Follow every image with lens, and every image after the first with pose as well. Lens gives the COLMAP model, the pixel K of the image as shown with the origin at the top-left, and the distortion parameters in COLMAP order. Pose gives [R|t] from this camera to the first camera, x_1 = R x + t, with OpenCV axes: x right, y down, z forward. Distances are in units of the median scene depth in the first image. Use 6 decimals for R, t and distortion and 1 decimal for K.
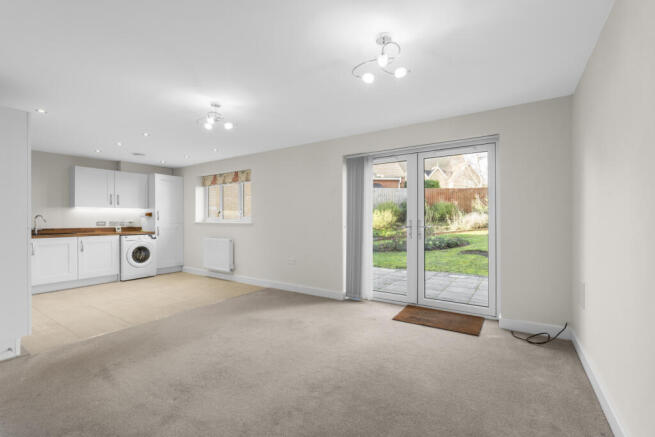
lens RADIAL K [[289.8, 0, 328.6], [0, 289.8, 220.2], [0, 0, 1]] dist [0.000937, -0.000279]
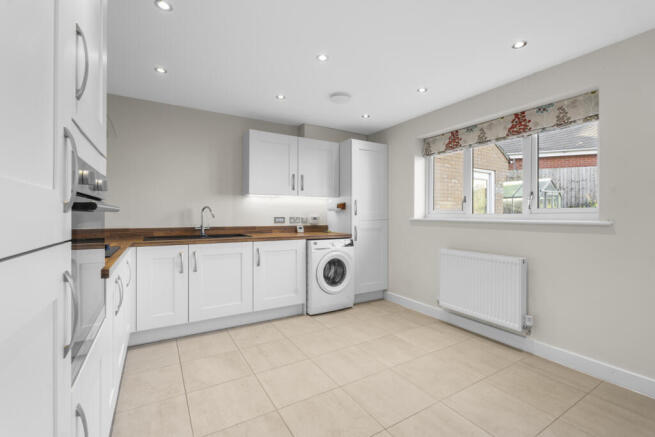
lens RADIAL K [[289.8, 0, 328.0], [0, 289.8, 218.6], [0, 0, 1]] dist [0.000937, -0.000279]
pose [[0.904819, 0.008391, -0.425715, -0.403430], [-0.005625, 0.999954, 0.007754, 0.002609], [0.425760, -0.004622, 0.904824, 0.449648]]
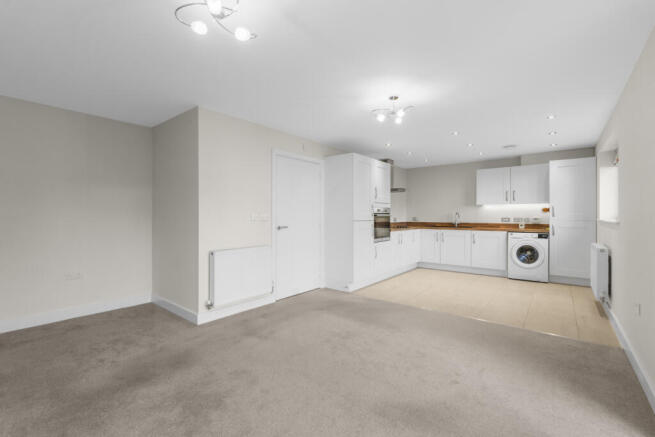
lens RADIAL K [[289.8, 0, 326.4], [0, 289.8, 219.2], [0, 0, 1]] dist [0.000937, -0.000279]
pose [[-0.103025, 0.015362, -0.994560, 0.316996], [-0.003919, 0.999867, 0.015850, -0.004012], [0.994671, 0.005531, -0.102951, 0.466029]]
